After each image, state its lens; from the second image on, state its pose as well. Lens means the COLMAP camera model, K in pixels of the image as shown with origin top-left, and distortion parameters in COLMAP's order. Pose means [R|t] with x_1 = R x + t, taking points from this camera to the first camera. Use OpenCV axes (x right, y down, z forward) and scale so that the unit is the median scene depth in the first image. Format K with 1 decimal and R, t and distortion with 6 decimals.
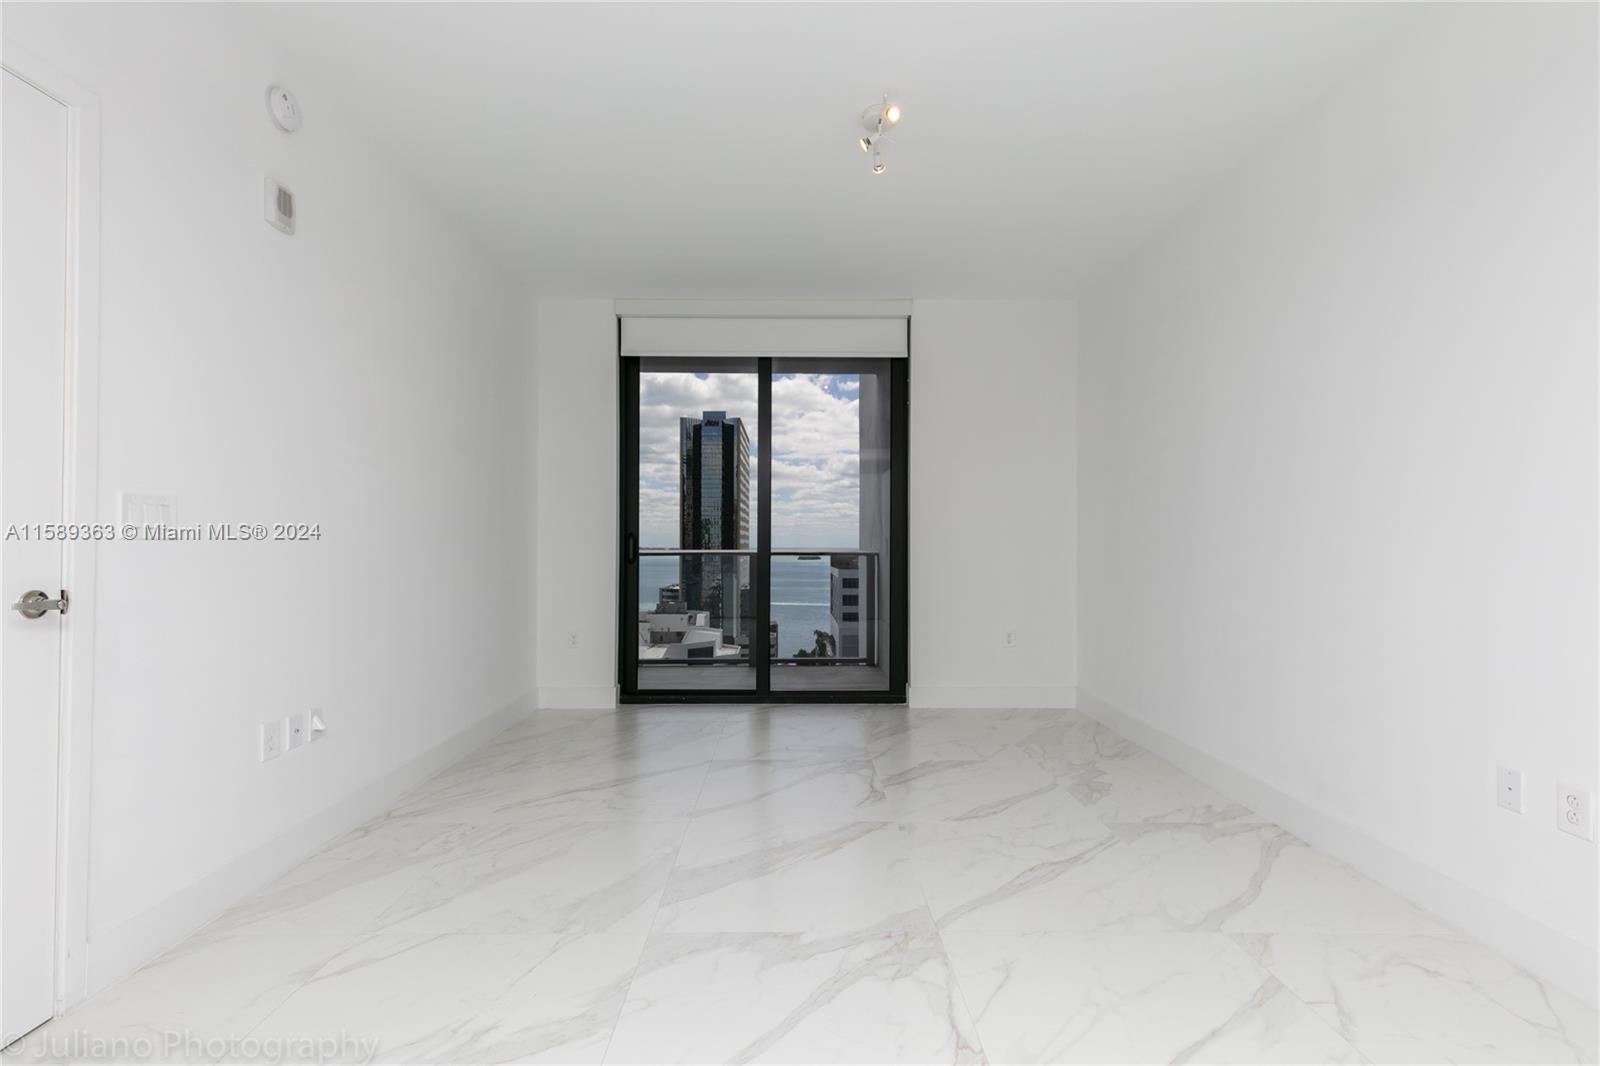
lens RADIAL K [[719.4, 0, 791.9], [0, 719.4, 523.1], [0, 0, 1]] dist [0.001086, 0.000112]
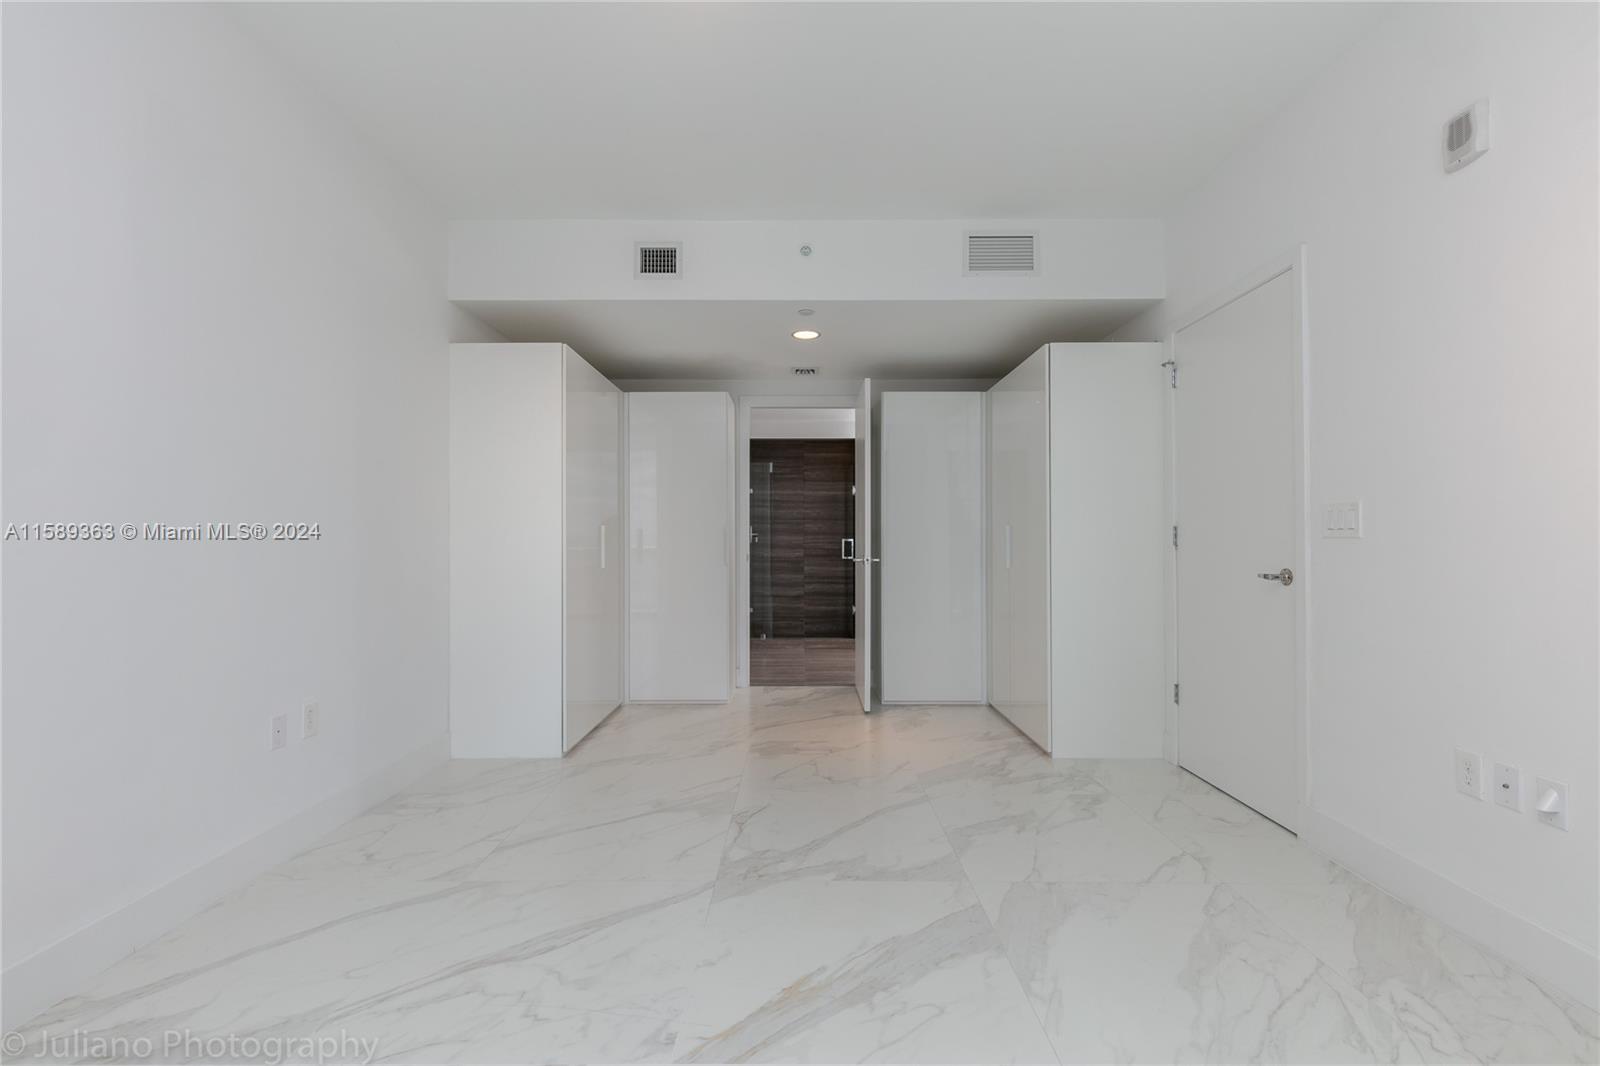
lens RADIAL K [[719.4, 0, 801.0], [0, 719.4, 537.0], [0, 0, 1]] dist [0.001086, 0.000112]
pose [[-0.999999, -0.001428, -0.000524, 0.059829], [-0.001408, 0.999352, -0.035964, 0.056657], [0.000575, -0.035963, -0.999353, 1.849532]]
